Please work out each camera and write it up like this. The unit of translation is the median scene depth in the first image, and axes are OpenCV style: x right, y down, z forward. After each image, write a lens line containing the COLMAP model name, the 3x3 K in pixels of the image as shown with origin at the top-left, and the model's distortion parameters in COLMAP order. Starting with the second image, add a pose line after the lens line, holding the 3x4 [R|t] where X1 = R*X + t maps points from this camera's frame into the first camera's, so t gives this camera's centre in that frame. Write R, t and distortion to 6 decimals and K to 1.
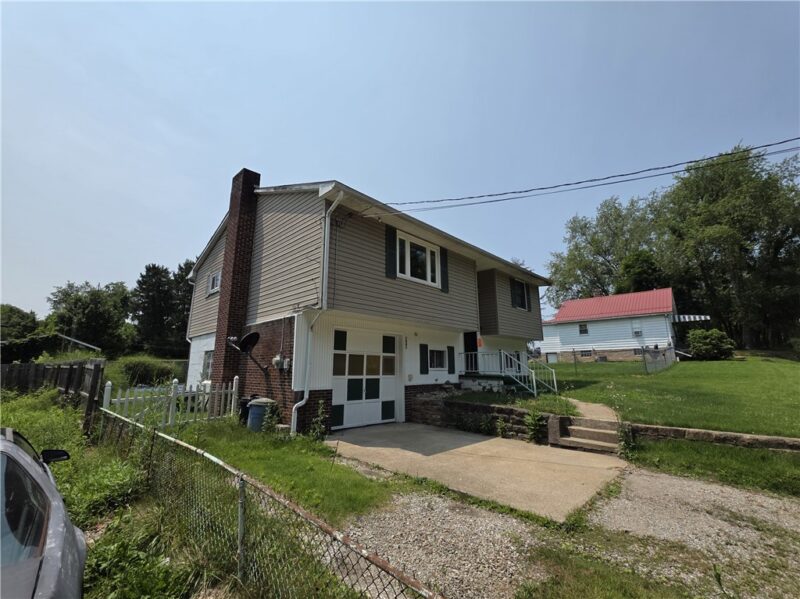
lens RADIAL K [[320.7, 0, 400.0], [0, 320.7, 299.5], [0, 0, 1]] dist [0.000446, -0.000058]
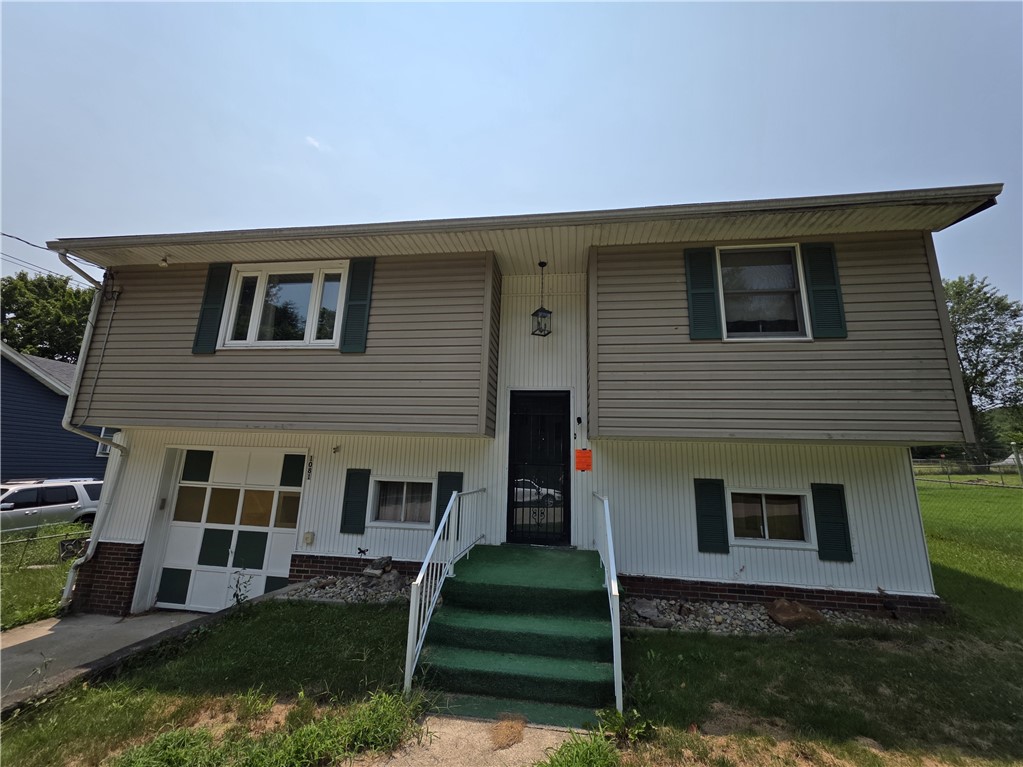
lens RADIAL K [[384.3, 0, 511.5], [0, 384.3, 383.5], [0, 0, 1]] dist [0.000112, -0.000154]
pose [[0.621105, -0.148710, -0.769490, 0.764247], [0.134237, 0.987510, -0.082493, 0.103594], [0.772146, -0.052057, 0.633309, 0.930917]]
